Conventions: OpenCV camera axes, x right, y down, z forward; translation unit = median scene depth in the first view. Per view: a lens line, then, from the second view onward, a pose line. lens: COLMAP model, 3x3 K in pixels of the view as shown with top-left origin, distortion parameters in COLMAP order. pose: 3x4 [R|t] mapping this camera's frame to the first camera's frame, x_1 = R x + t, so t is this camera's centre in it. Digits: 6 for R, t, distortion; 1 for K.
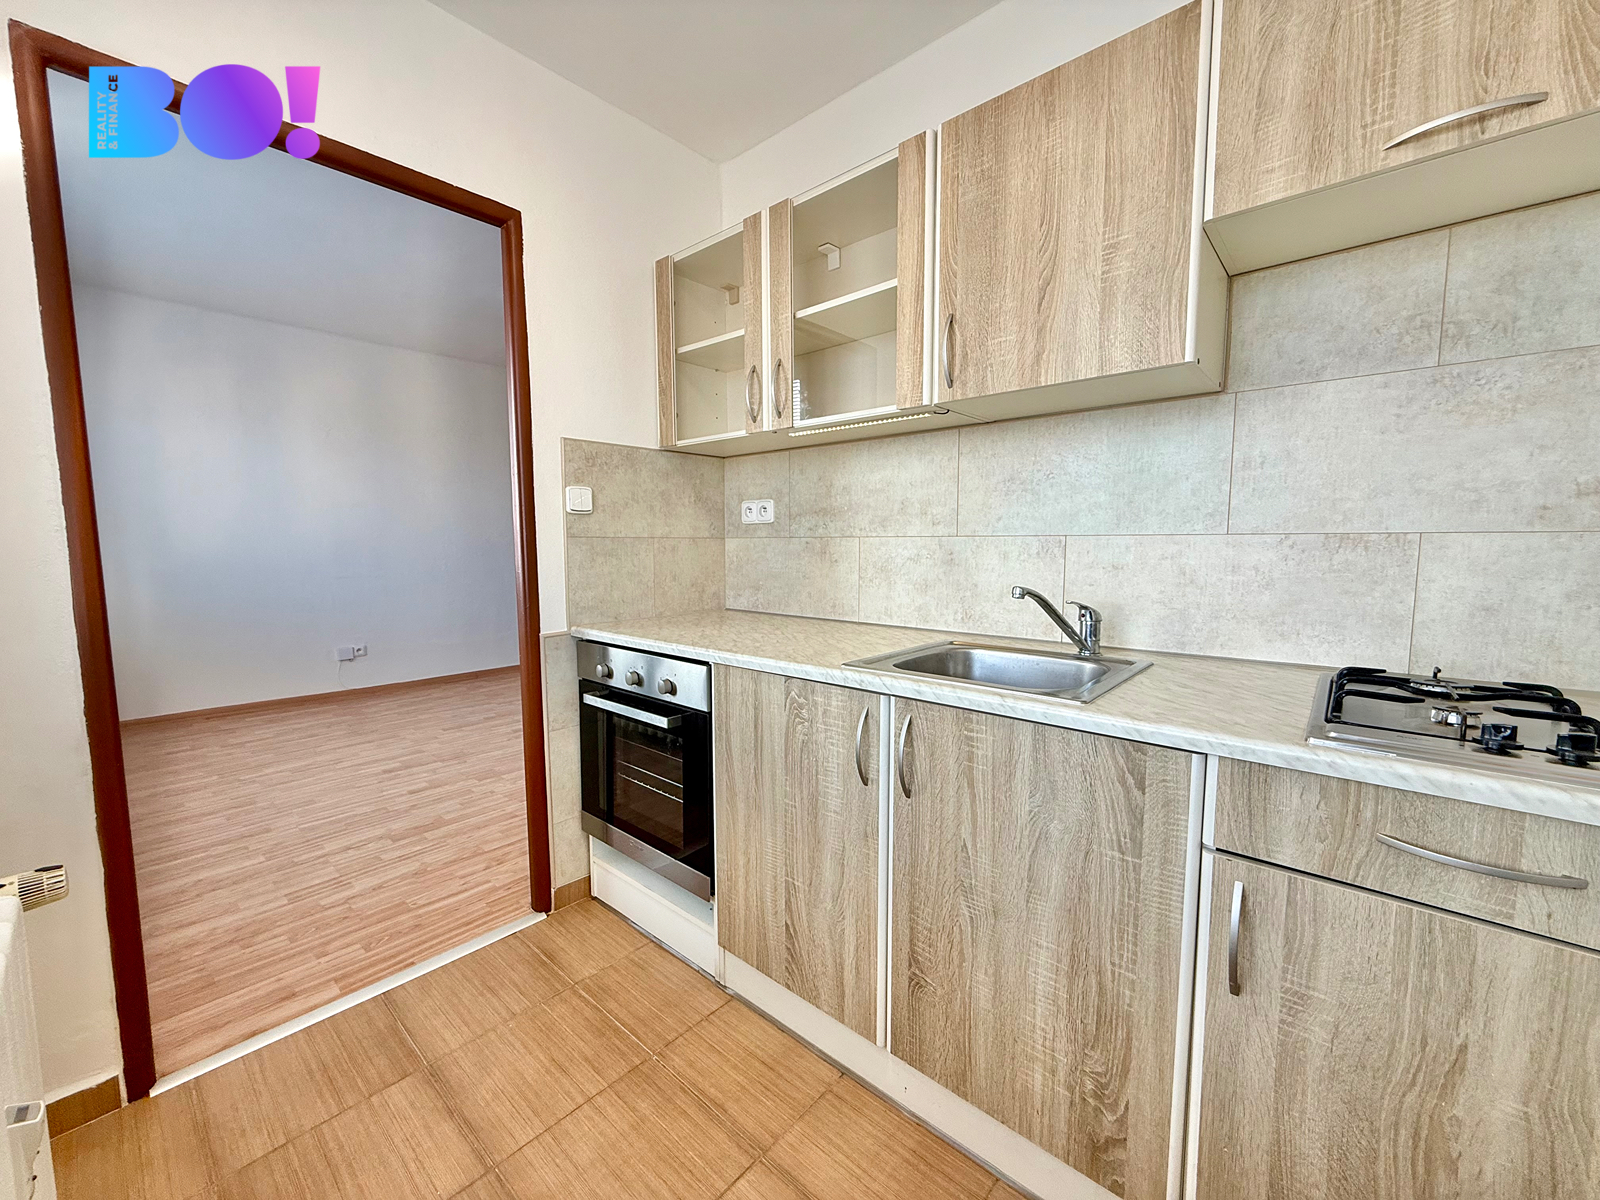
lens RADIAL K [[635.4, 0, 797.2], [0, 635.4, 598.9], [0, 0, 1]] dist [0.000325, -0.000110]
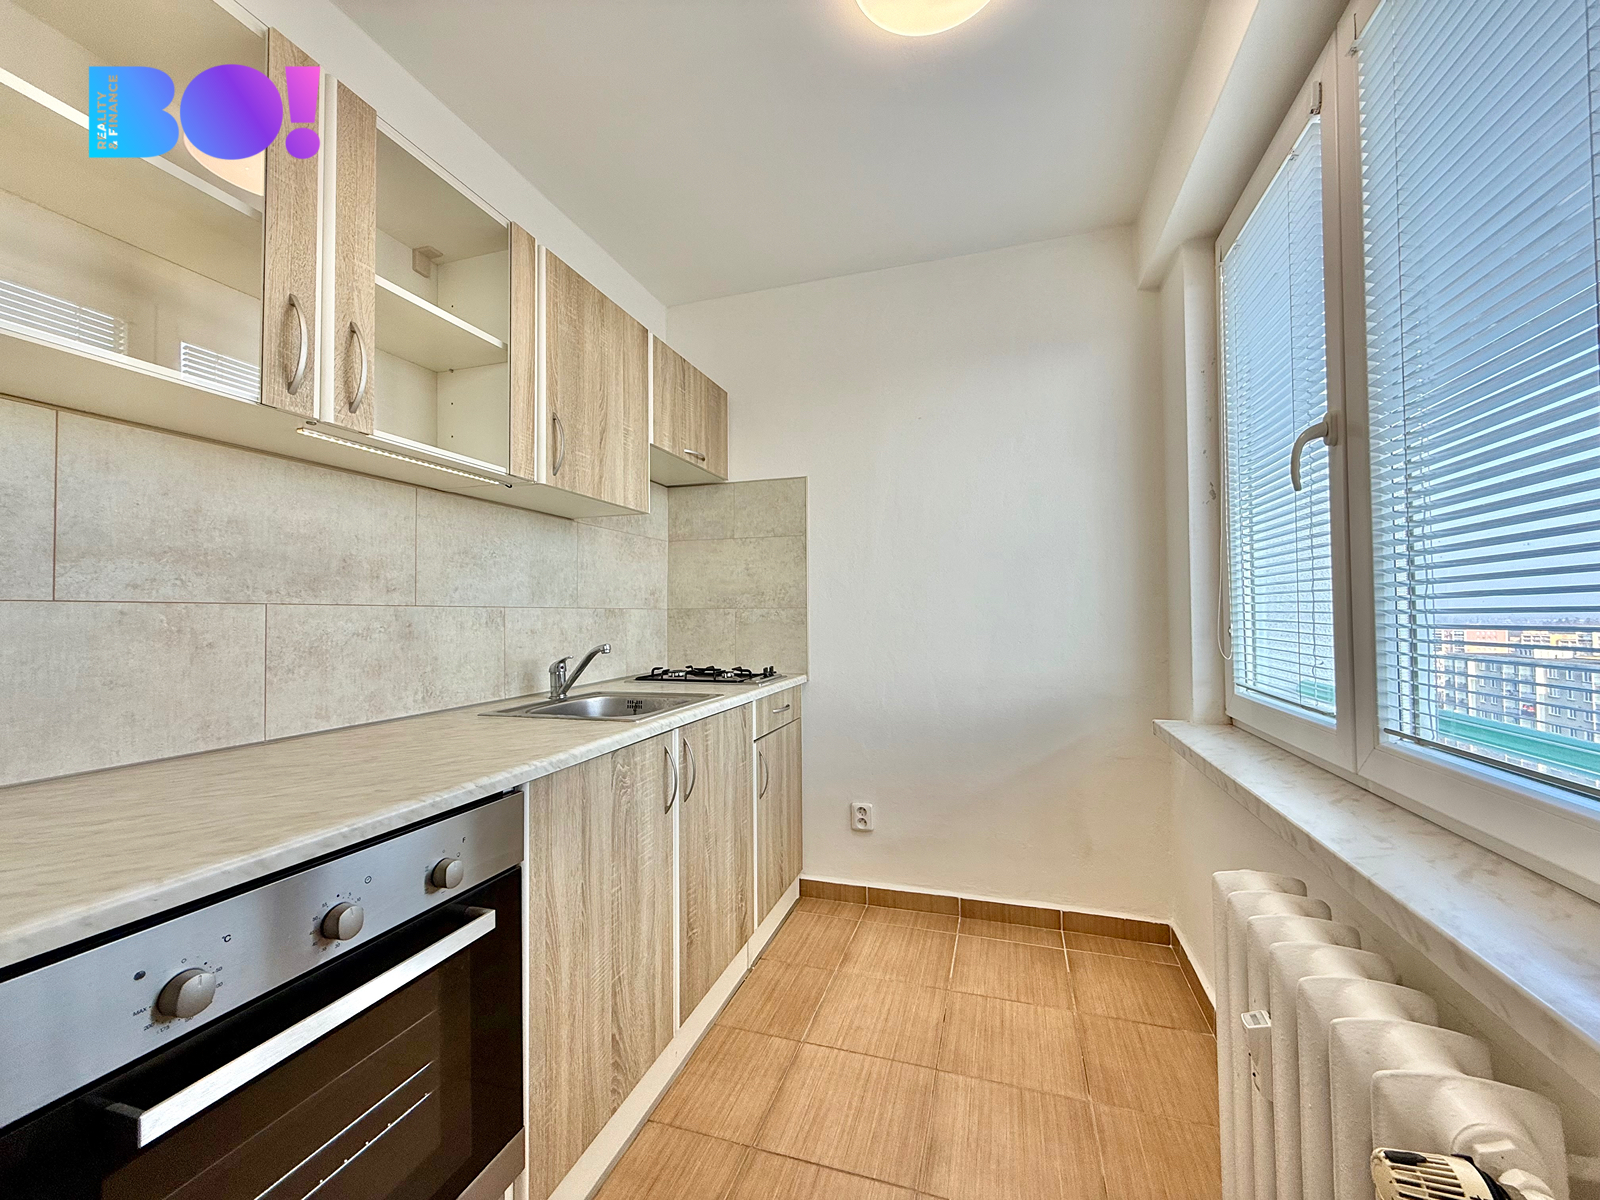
lens RADIAL K [[635.4, 0, 797.2], [0, 635.4, 598.9], [0, 0, 1]] dist [0.000325, -0.000110]
pose [[-0.403900, 0.030139, 0.914307, -0.933128], [0.093917, 0.995542, 0.008672, -0.079206], [-0.909969, 0.089371, -0.404930, 1.049758]]
